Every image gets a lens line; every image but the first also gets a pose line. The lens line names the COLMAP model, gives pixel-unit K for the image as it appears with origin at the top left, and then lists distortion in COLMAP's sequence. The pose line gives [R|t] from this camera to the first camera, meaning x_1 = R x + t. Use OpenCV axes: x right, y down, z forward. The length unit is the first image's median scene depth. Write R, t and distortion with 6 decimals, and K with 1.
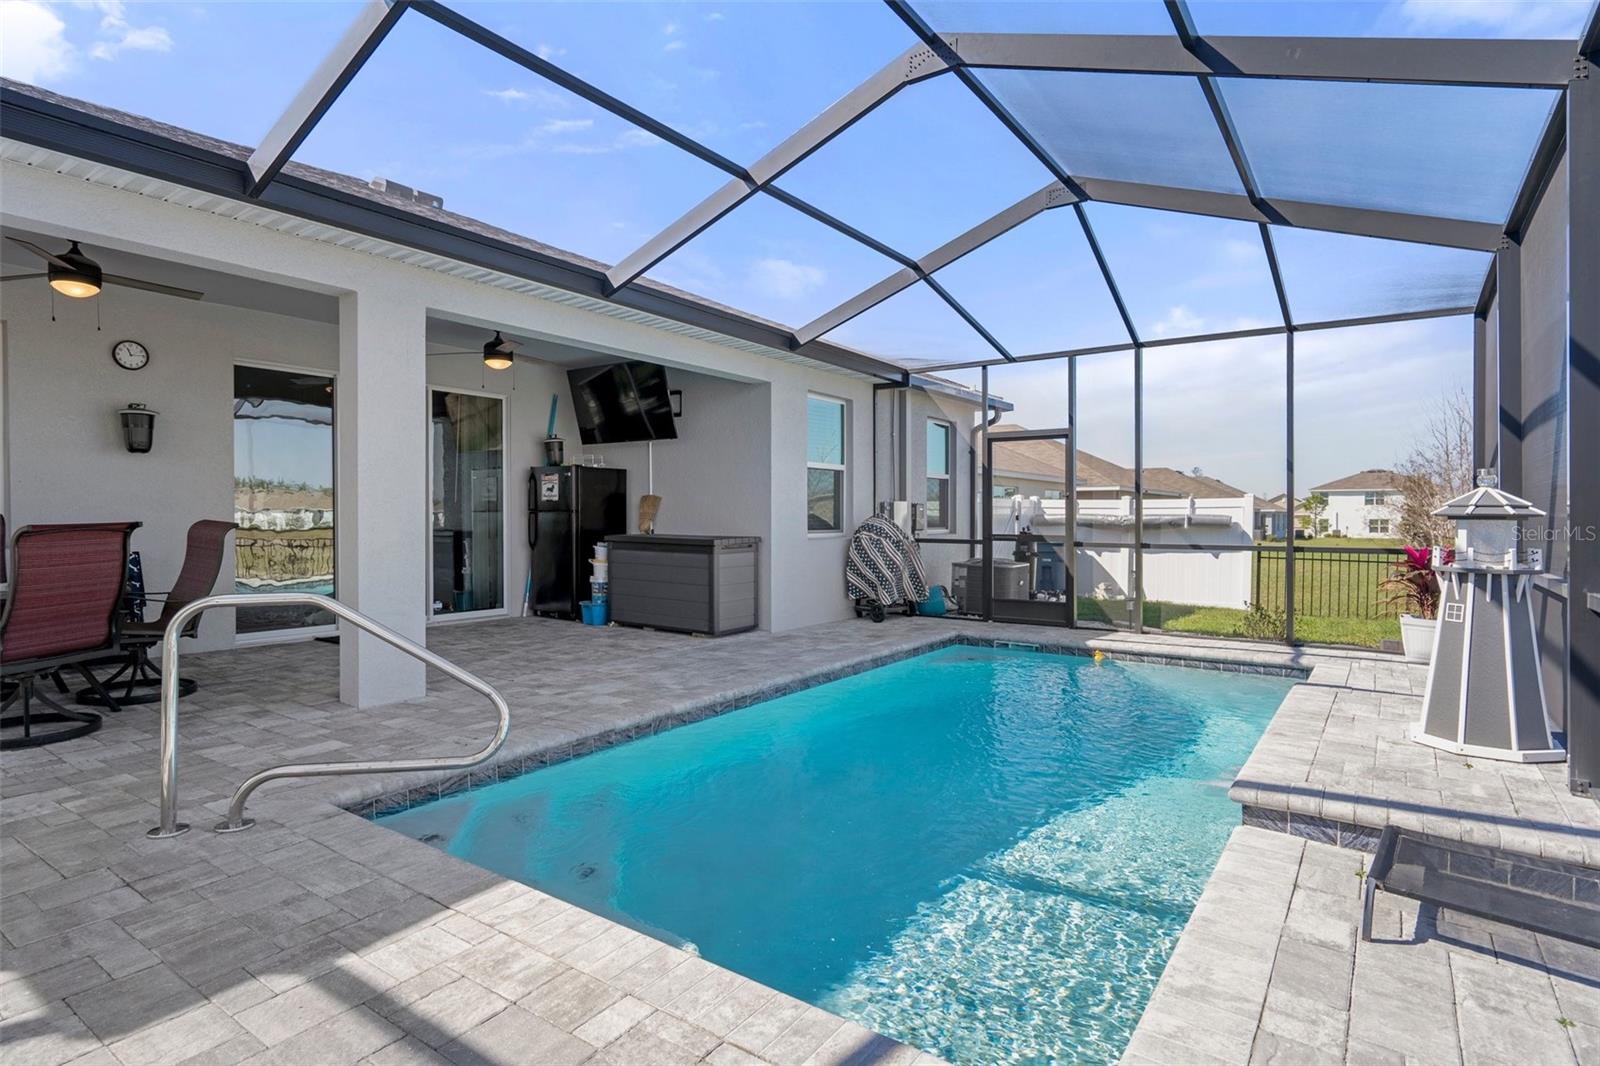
lens RADIAL K [[809.9, 0, 851.4], [0, 809.9, 537.8], [0, 0, 1]] dist [0.007187, 0.001856]
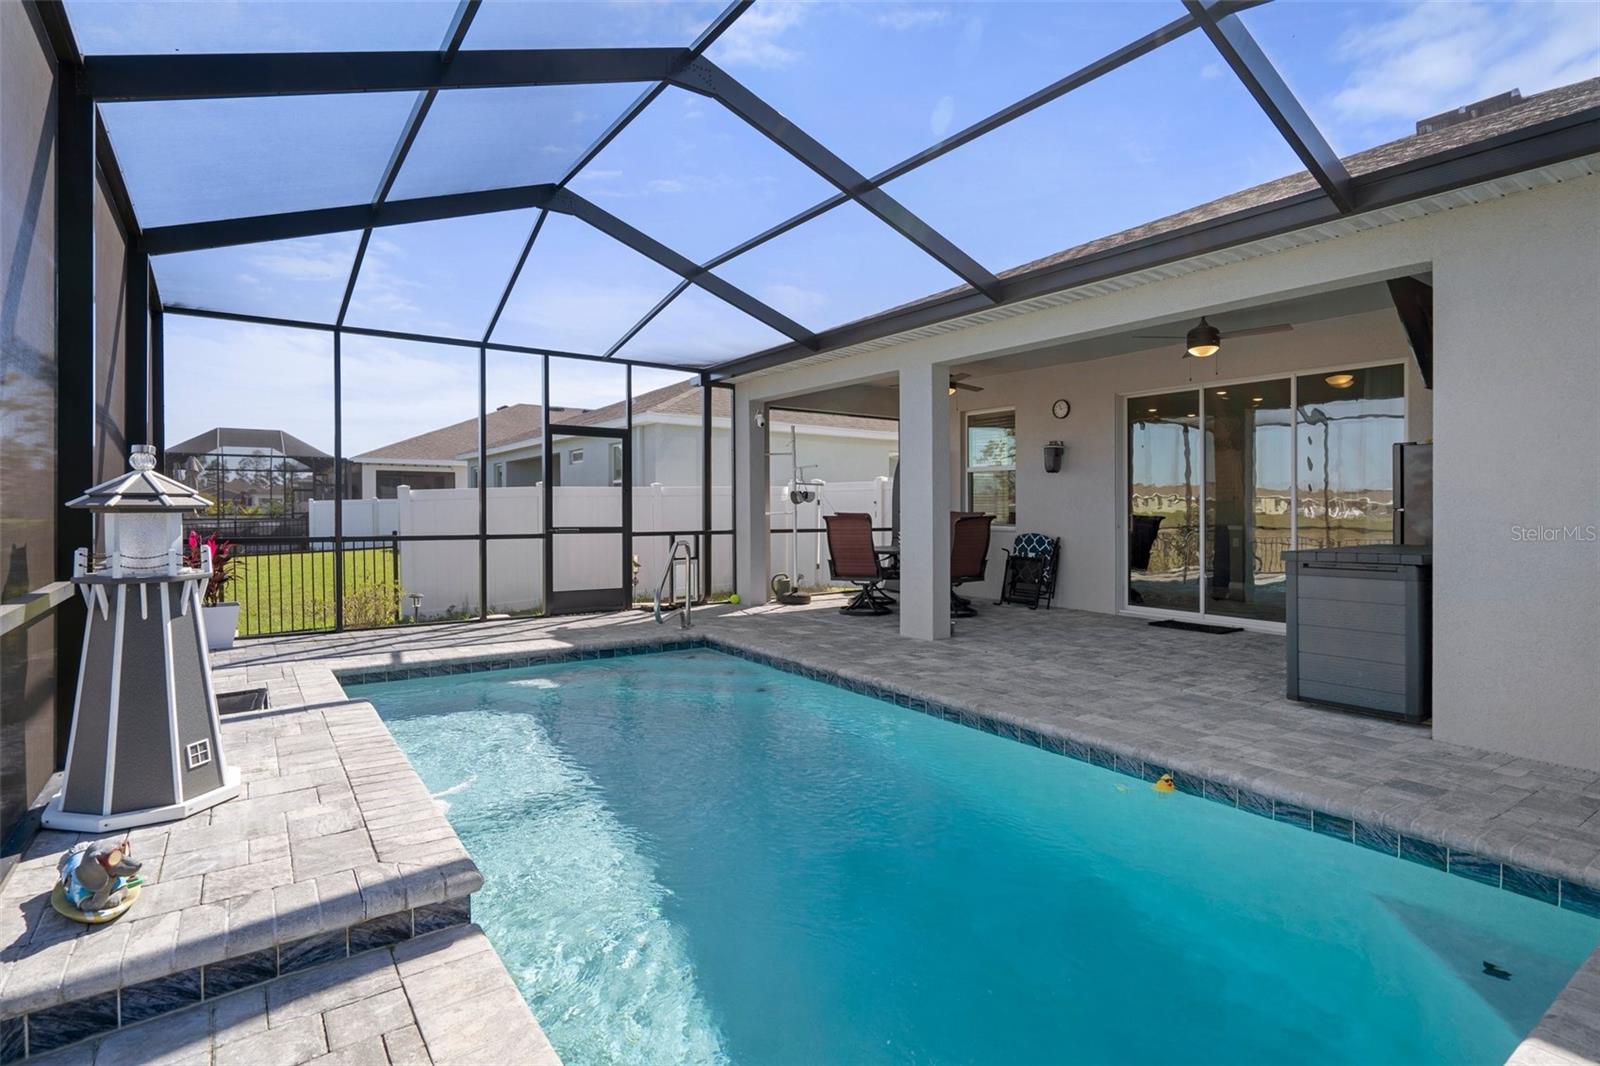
lens RADIAL K [[801.3, 0, 797.2], [0, 801.3, 509.4], [0, 0, 1]] dist [-0.000294, 0.000844]
pose [[-0.367629, -0.002724, -0.929969, 0.736560], [-0.029030, 0.999542, 0.008548, -0.030669], [0.929519, 0.030139, -0.367540, 1.104021]]
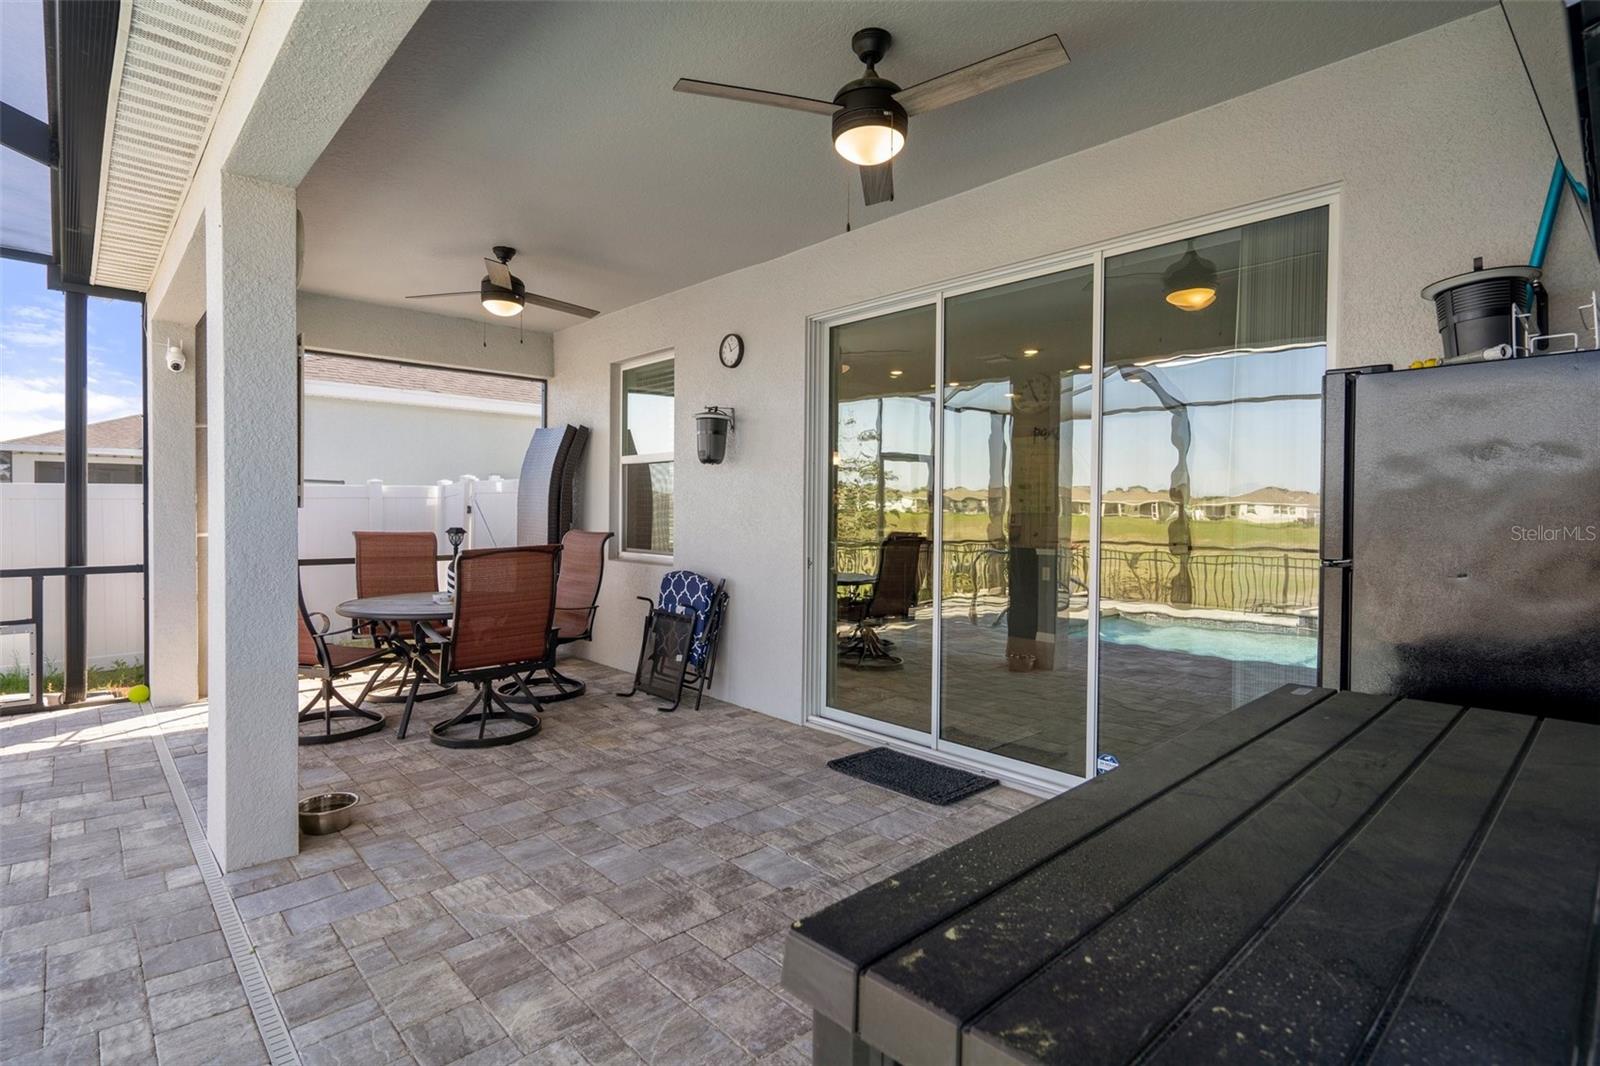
lens RADIAL K [[784.5, 0, 793.9], [0, 784.5, 527.4], [0, 0, 1]] dist [-0.003037, -0.000531]
pose [[-0.251419, 0.017257, -0.967724, -0.081571], [-0.034507, 0.999046, 0.026781, -0.059636], [0.967263, 0.040127, -0.250584, 1.290835]]
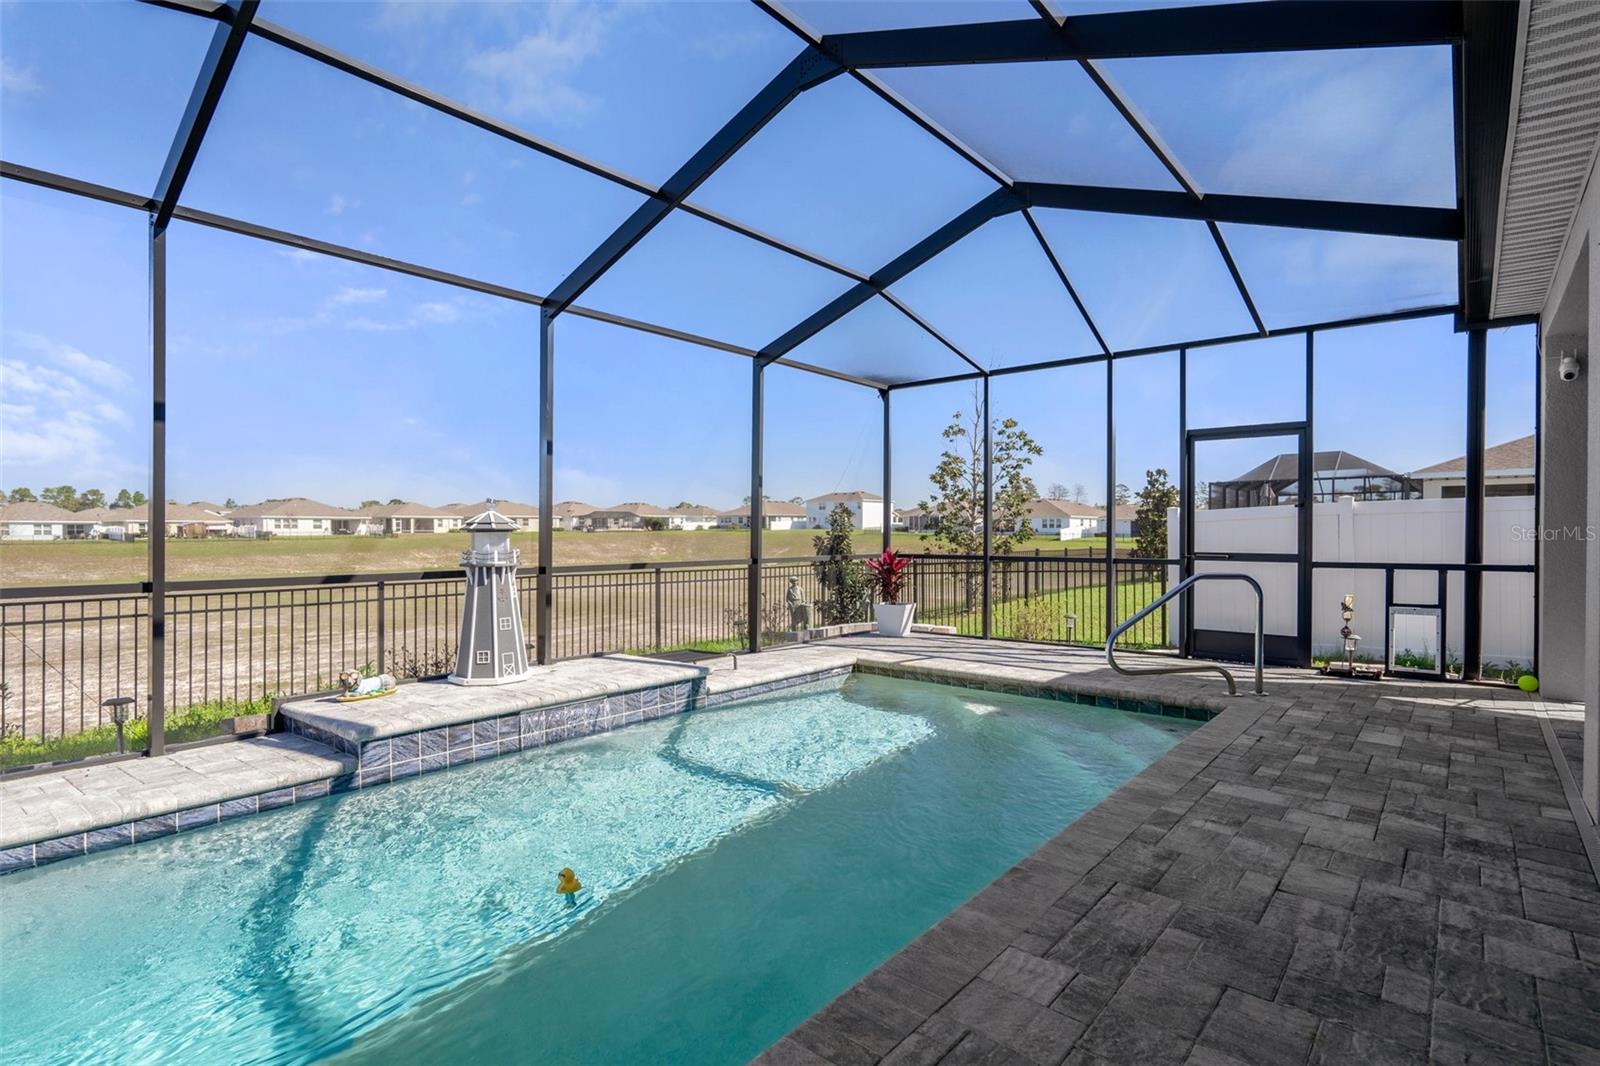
lens RADIAL K [[811.2, 0, 800.0], [0, 811.2, 533.0], [0, 0, 1]] dist [0.006270, 0.000277]
pose [[-0.992792, -0.002450, 0.119827, 0.014778], [0.001131, 0.999555, 0.029808, -0.039060], [-0.119847, 0.029728, -0.992347, 1.447517]]
